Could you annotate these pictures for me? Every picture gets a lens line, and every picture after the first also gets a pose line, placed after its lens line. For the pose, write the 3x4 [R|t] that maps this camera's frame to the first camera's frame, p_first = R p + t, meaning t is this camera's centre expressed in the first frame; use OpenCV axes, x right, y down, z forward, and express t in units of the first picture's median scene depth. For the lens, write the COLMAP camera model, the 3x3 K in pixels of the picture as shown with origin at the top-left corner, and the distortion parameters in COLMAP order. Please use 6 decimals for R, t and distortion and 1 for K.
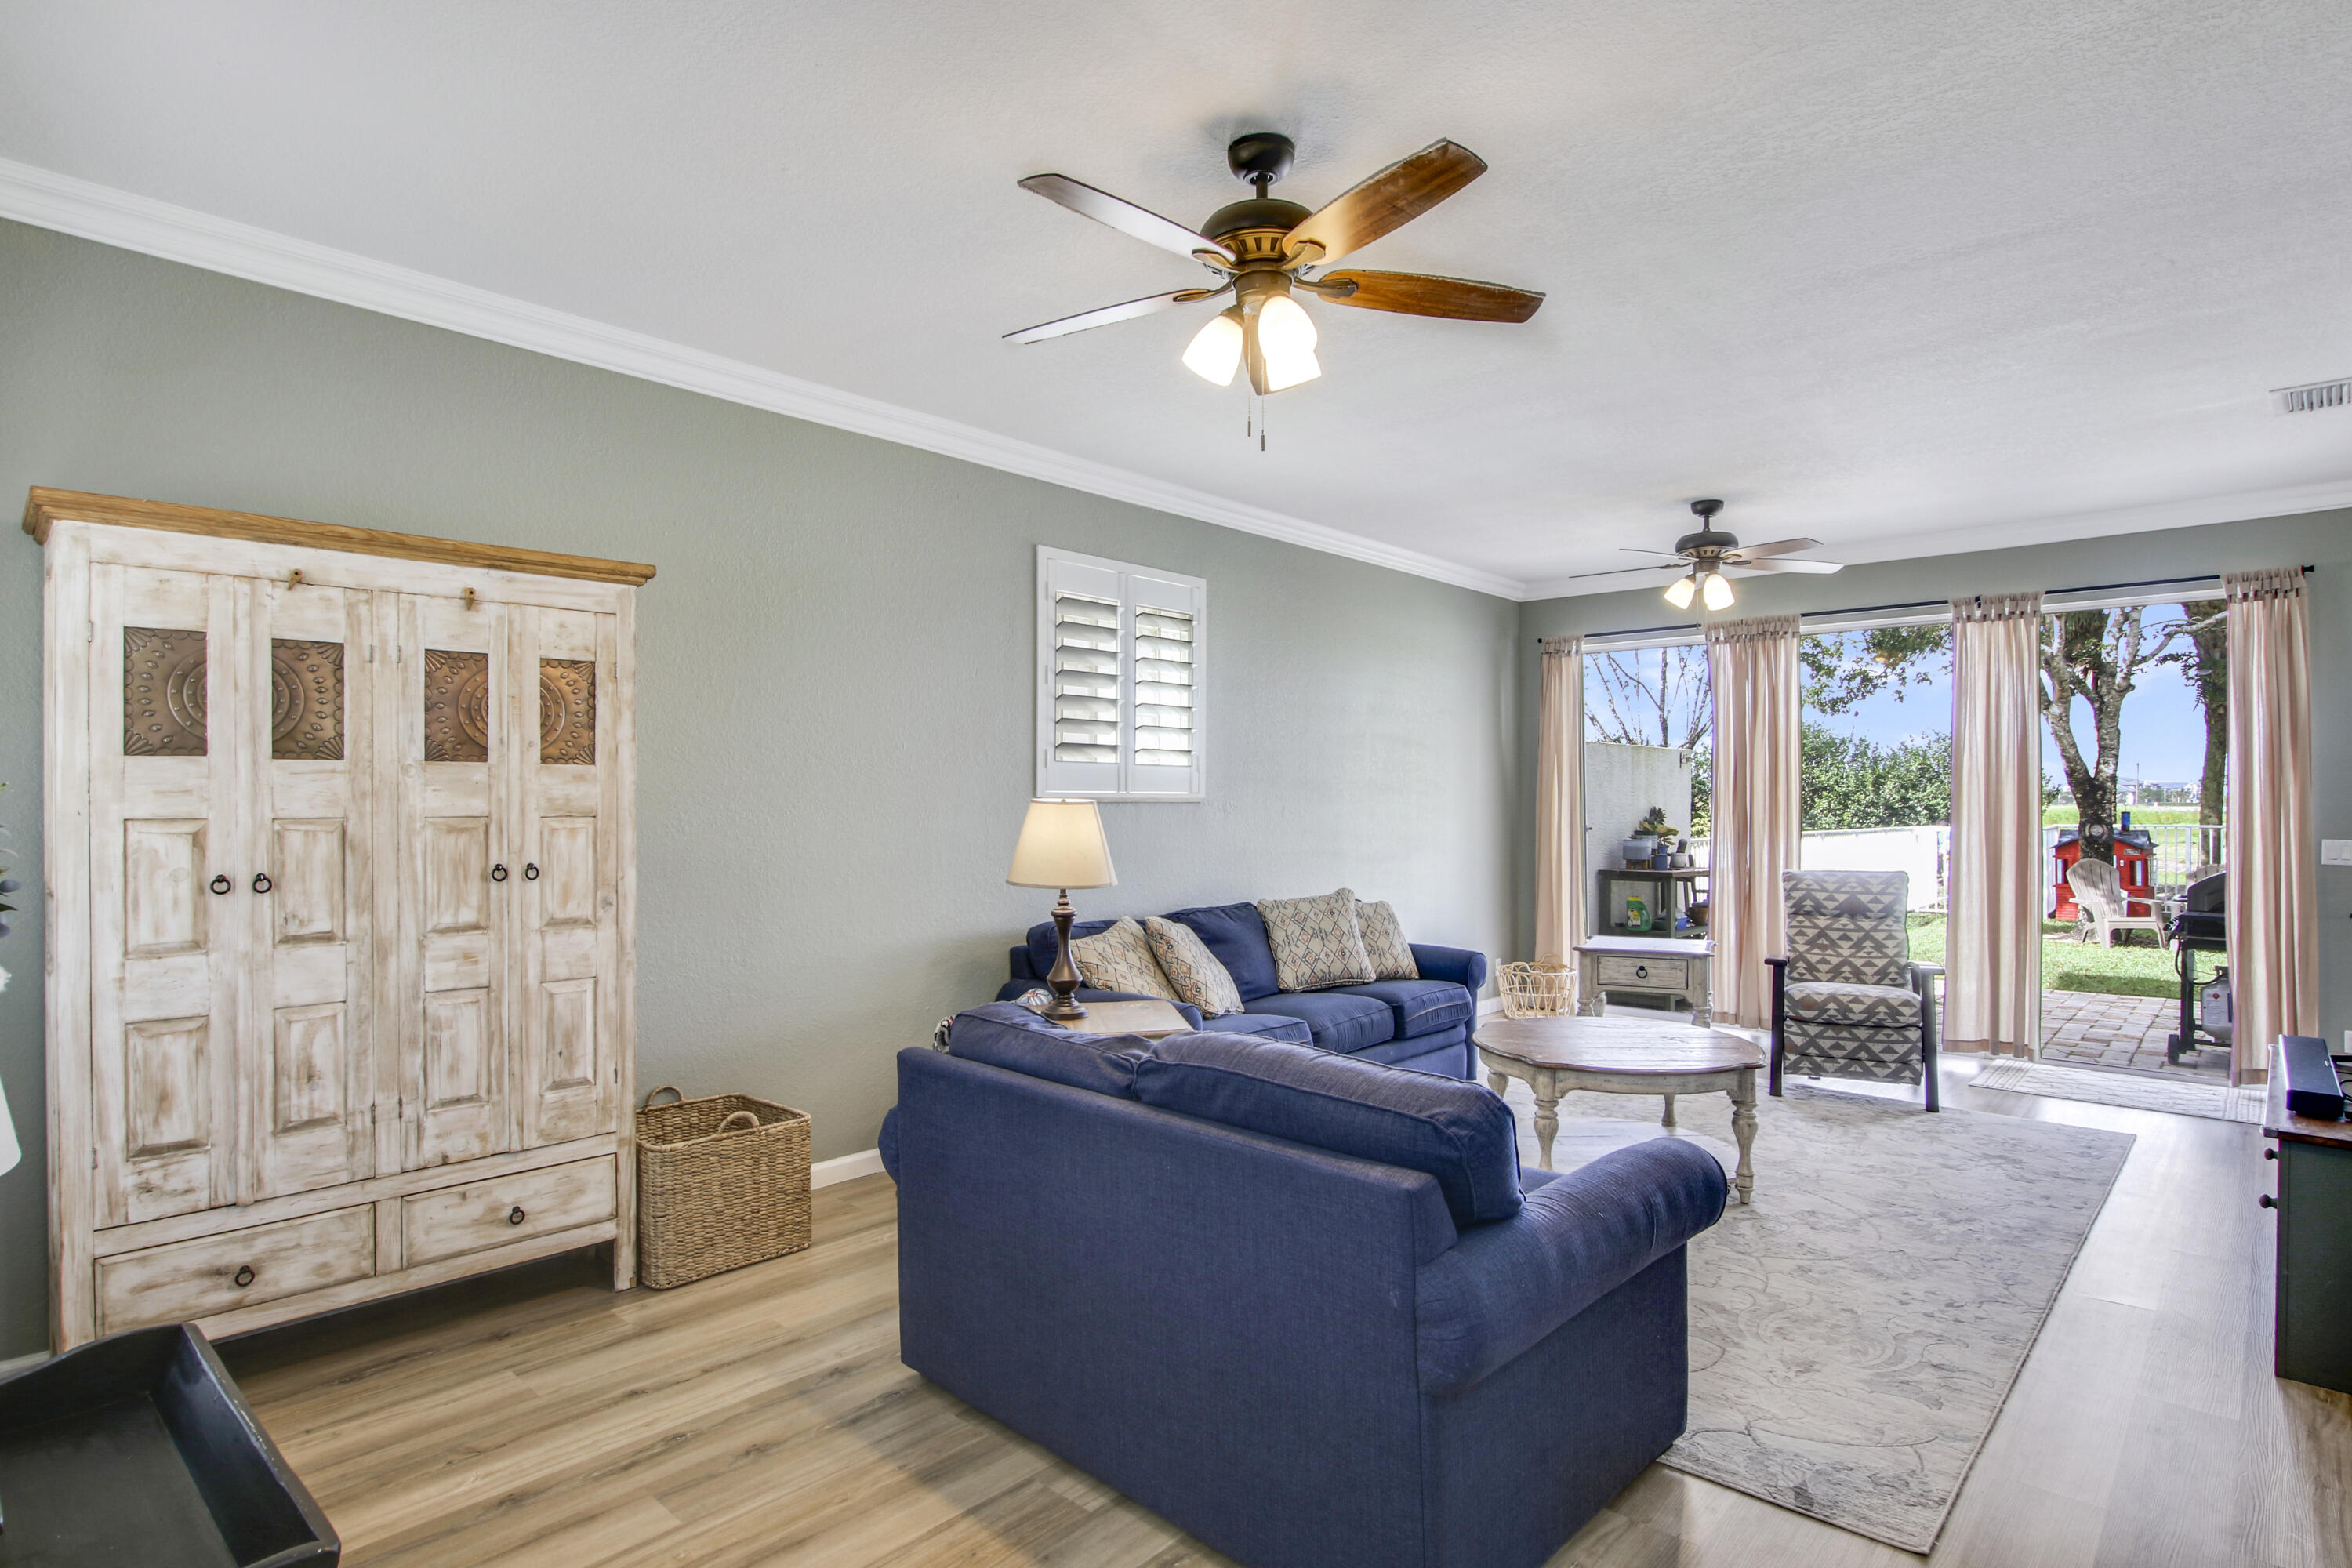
lens RADIAL K [[1214.4, 0, 1191.9], [0, 1214.4, 792.8], [0, 0, 1]] dist [-0.017740, 0.002213]
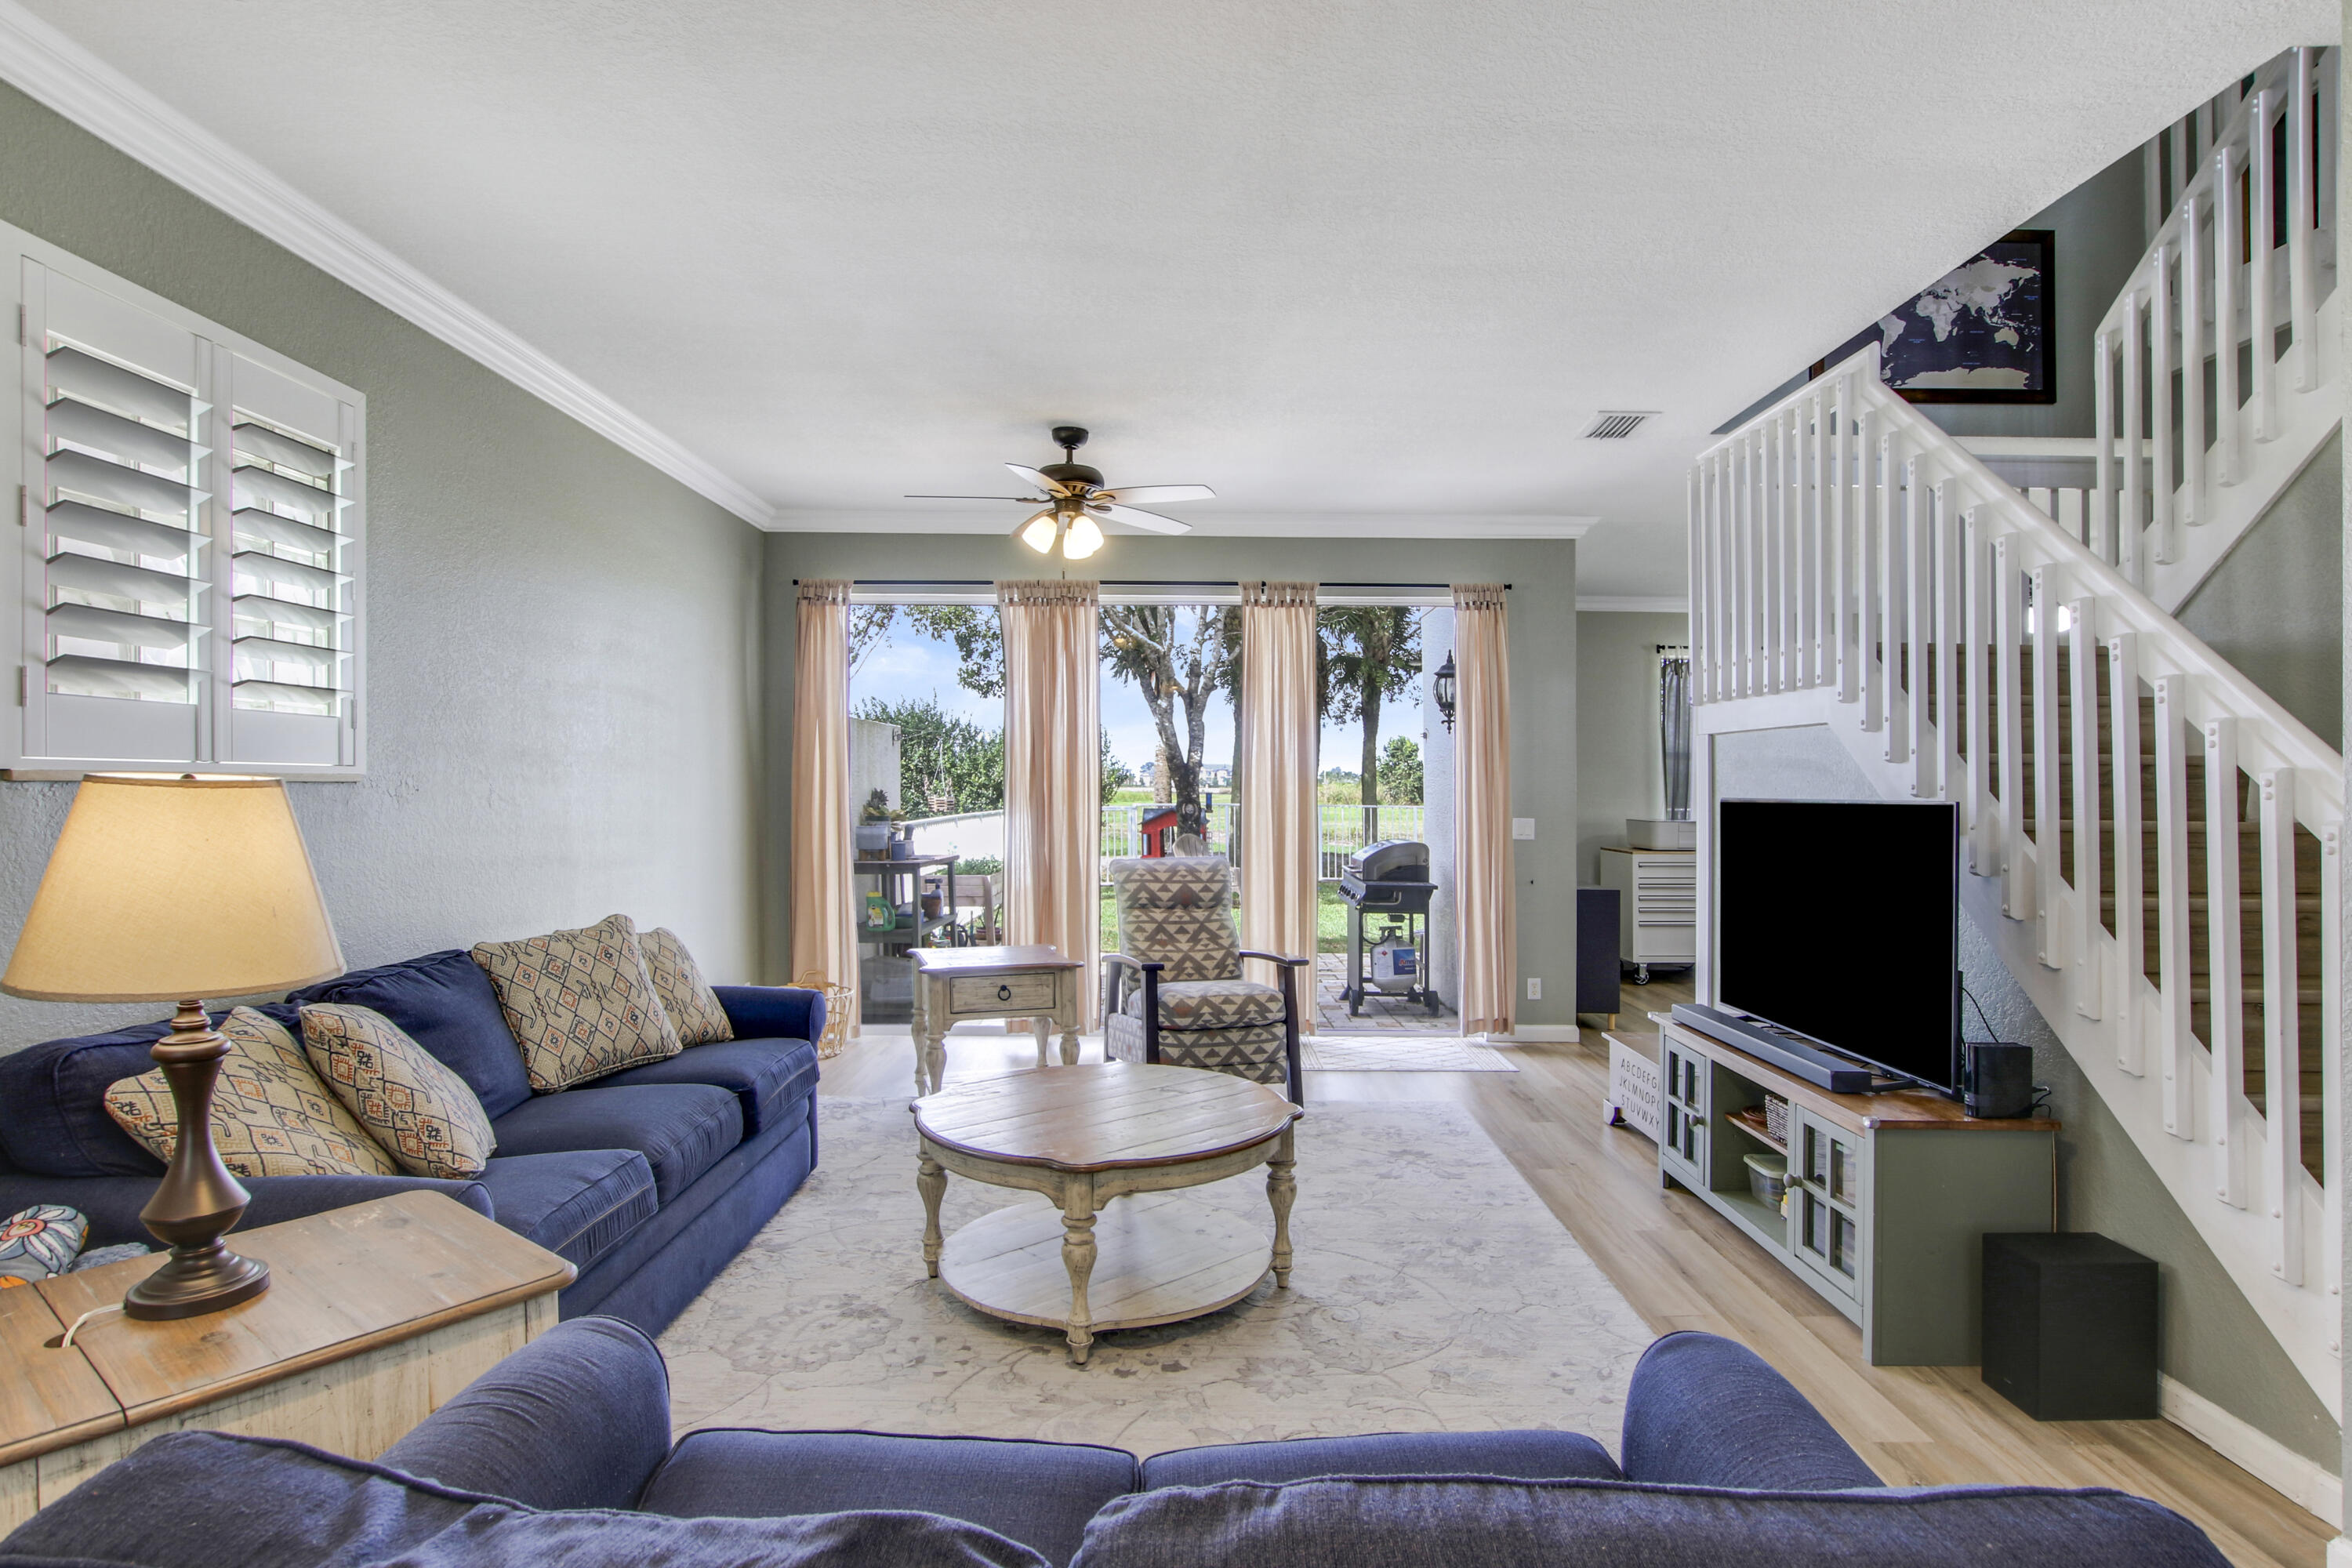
lens RADIAL K [[1214.4, 0, 1191.9], [0, 1214.4, 792.8], [0, 0, 1]] dist [-0.017740, 0.002213]
pose [[0.735969, -0.001031, 0.677014, -0.088637], [-0.009921, 0.999875, 0.012307, 0.002417], [-0.676943, -0.015774, 0.735867, 0.319158]]
